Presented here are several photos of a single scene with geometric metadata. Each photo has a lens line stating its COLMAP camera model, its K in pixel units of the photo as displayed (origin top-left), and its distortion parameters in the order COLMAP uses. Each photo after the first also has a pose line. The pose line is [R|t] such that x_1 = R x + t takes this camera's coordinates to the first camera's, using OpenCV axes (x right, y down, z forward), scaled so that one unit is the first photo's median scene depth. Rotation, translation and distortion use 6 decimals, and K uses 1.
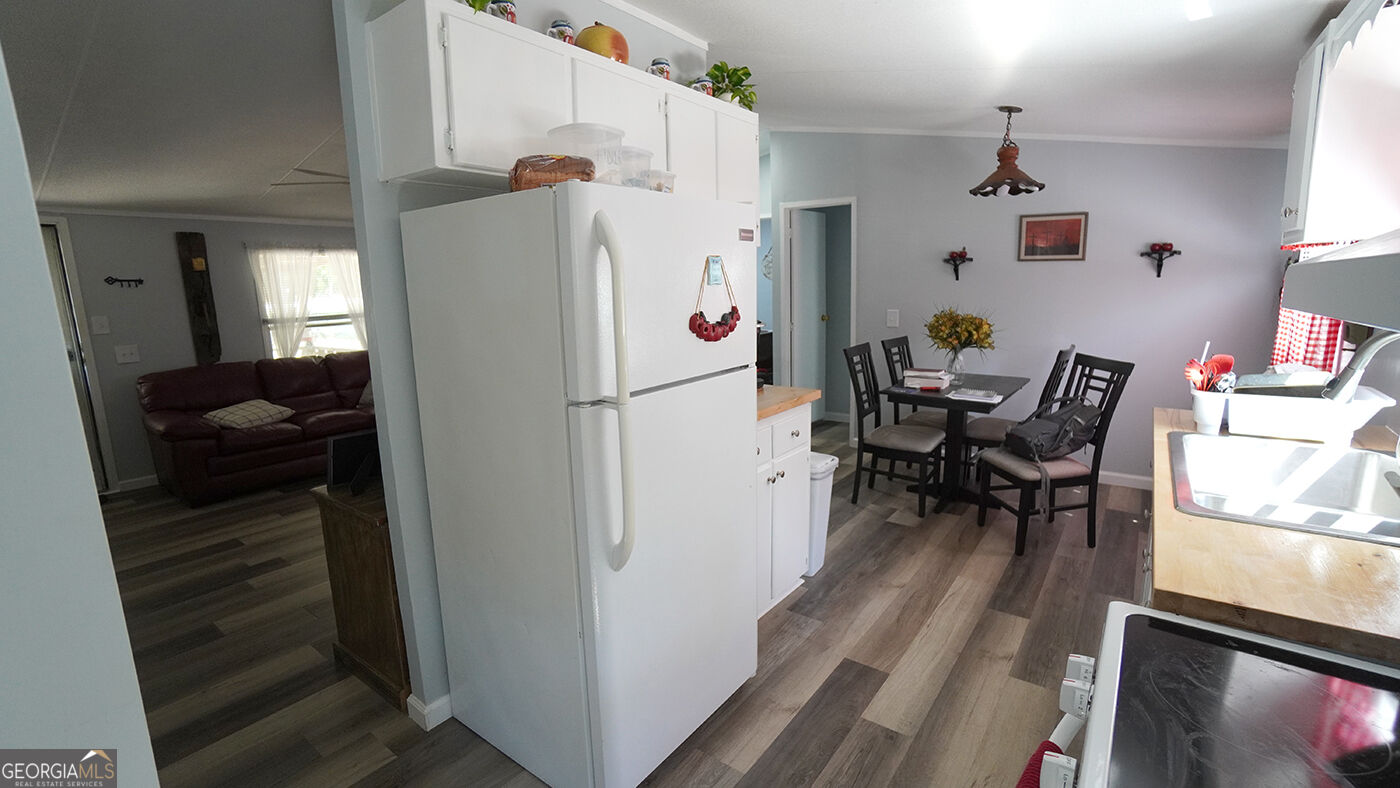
lens RADIAL K [[612.8, 0, 693.3], [0, 612.8, 394.5], [0, 0, 1]] dist [-0.060933, 0.023182]
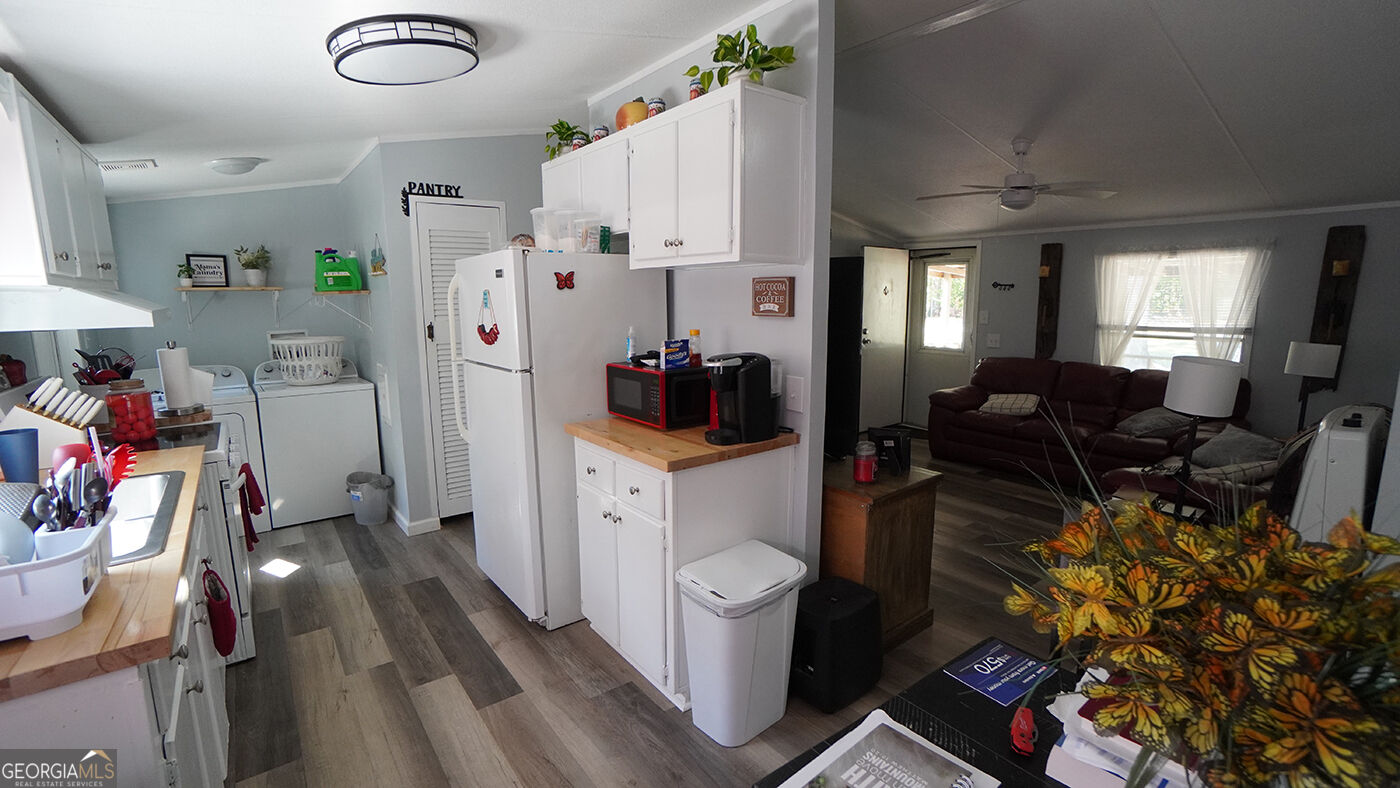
lens RADIAL K [[612.8, 0, 693.3], [0, 612.8, 394.5], [0, 0, 1]] dist [-0.060933, 0.023182]
pose [[-0.273450, 0.175349, -0.945768, 0.509648], [-0.164616, 0.960206, 0.225622, -0.145011], [0.947696, 0.217385, -0.233703, 0.697716]]
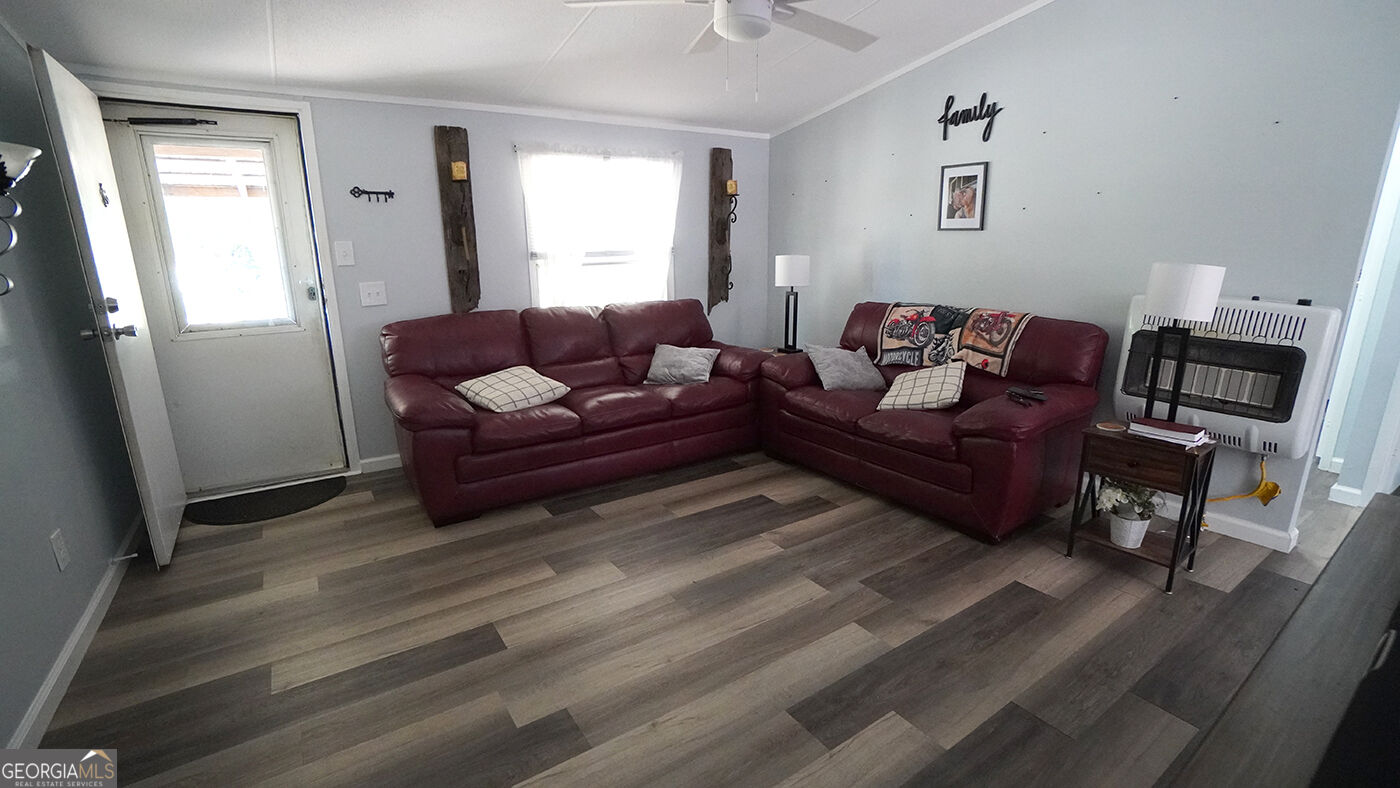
lens RADIAL K [[612.8, 0, 693.3], [0, 612.8, 394.5], [0, 0, 1]] dist [-0.060933, 0.023182]
pose [[0.945315, 0.097610, -0.311210, -0.324947], [-0.072939, 0.993269, 0.089979, -0.039787], [0.317898, -0.062359, 0.946072, 0.397586]]
